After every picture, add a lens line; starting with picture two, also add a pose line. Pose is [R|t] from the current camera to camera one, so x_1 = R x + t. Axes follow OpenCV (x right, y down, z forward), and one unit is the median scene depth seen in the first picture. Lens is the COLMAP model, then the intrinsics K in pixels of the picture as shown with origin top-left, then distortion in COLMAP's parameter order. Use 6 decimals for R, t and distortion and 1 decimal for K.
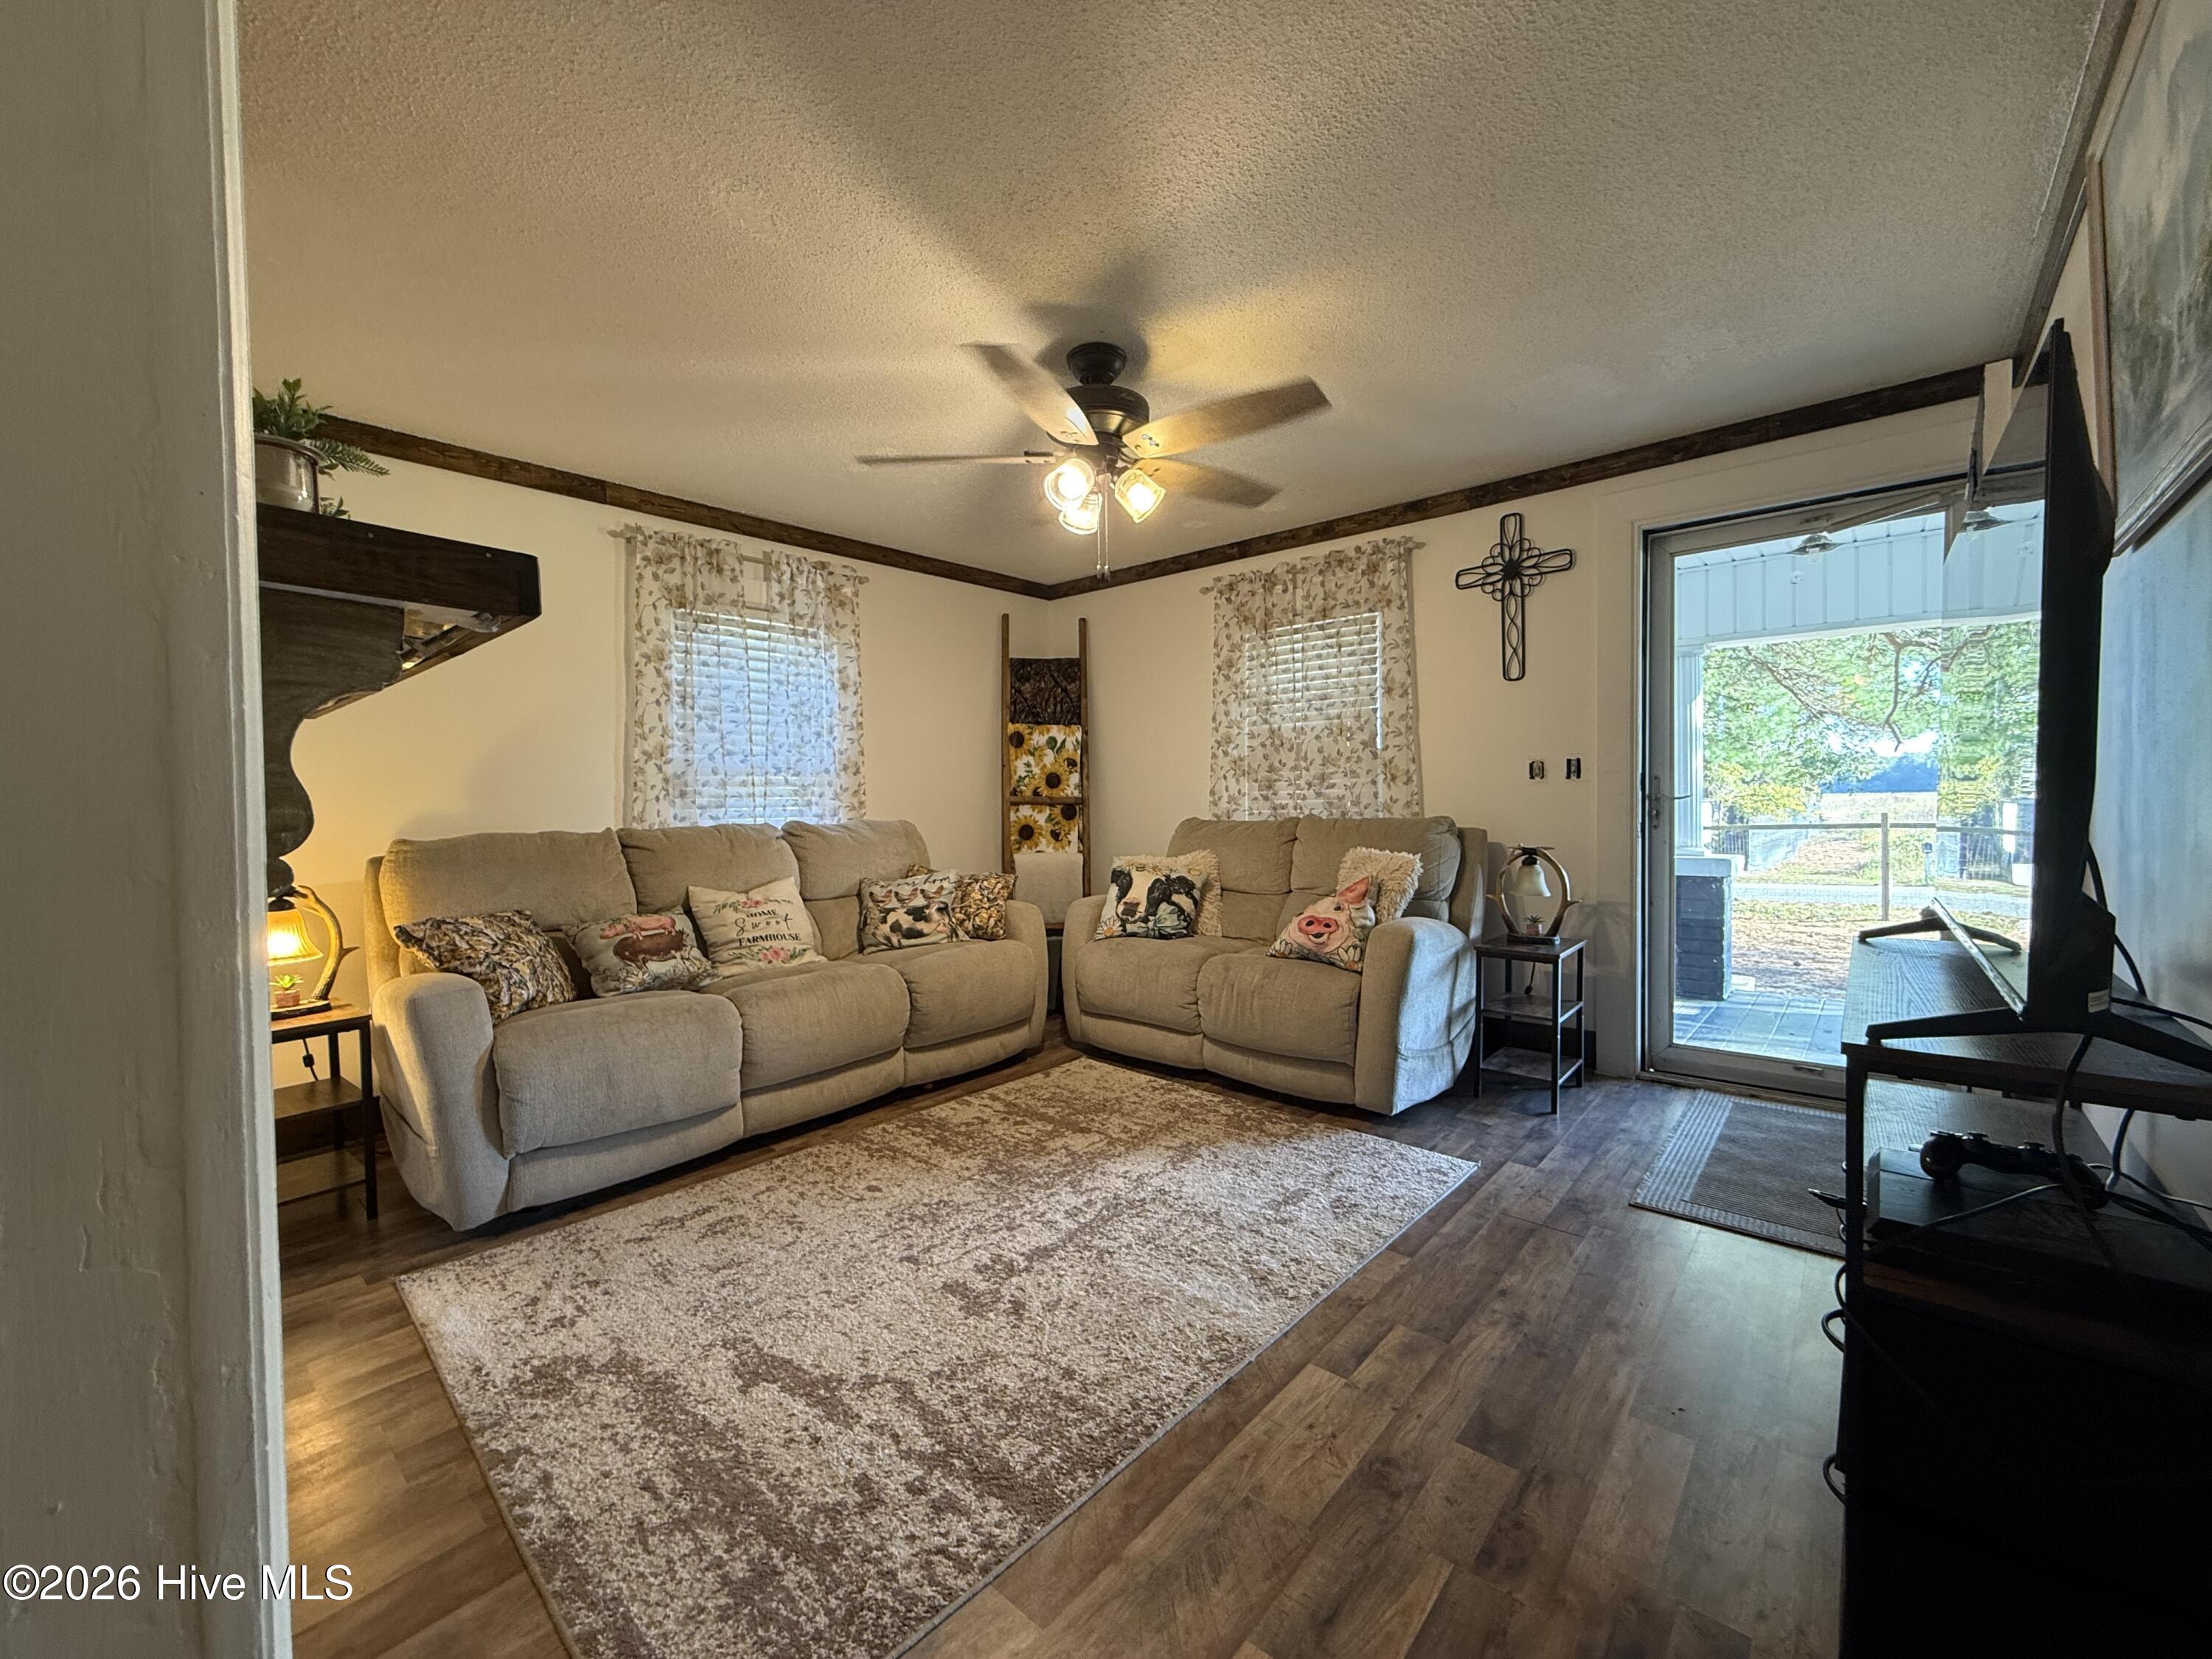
lens RADIAL K [[884.0, 0, 1095.4], [0, 884.0, 828.4], [0, 0, 1]] dist [-0.001905, 0.000439]
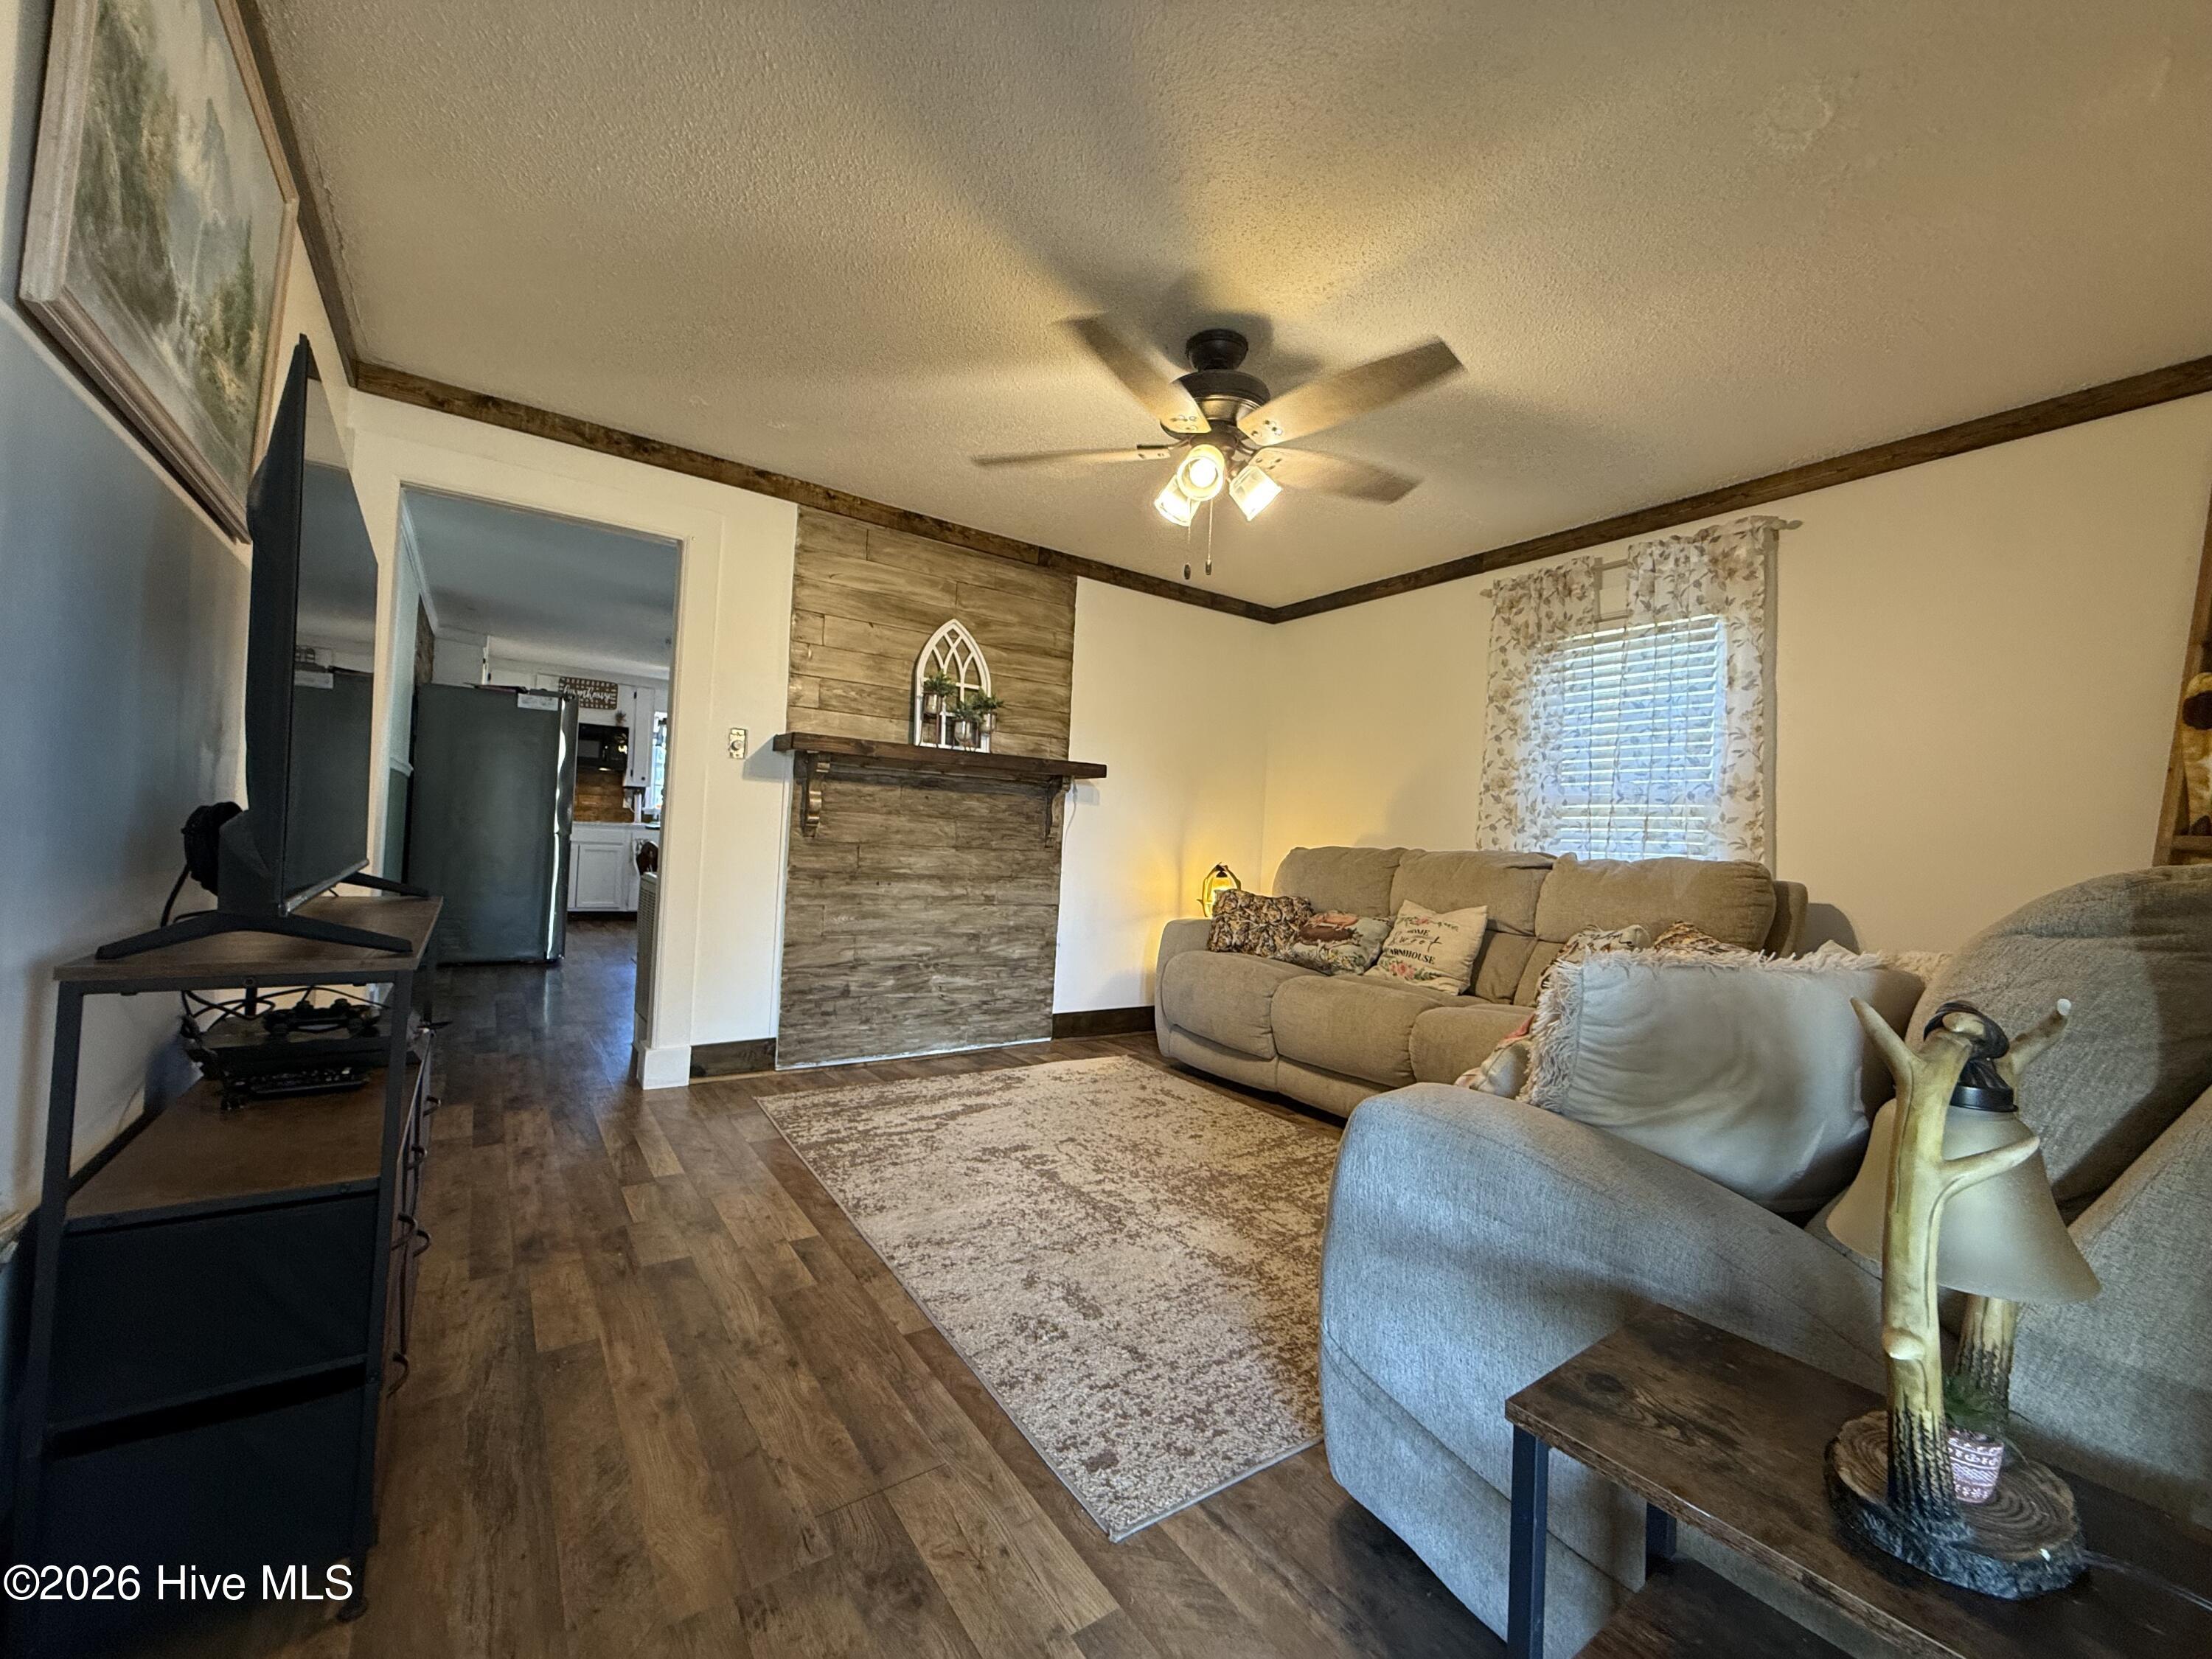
lens RADIAL K [[884.0, 0, 1093.4], [0, 884.0, 815.4], [0, 0, 1]] dist [-0.001905, 0.000439]
pose [[-0.238670, -0.024982, -0.970779, 1.021780], [-0.073570, 0.997261, -0.007576, -0.005672], [0.968310, 0.069612, -0.239855, 1.207150]]
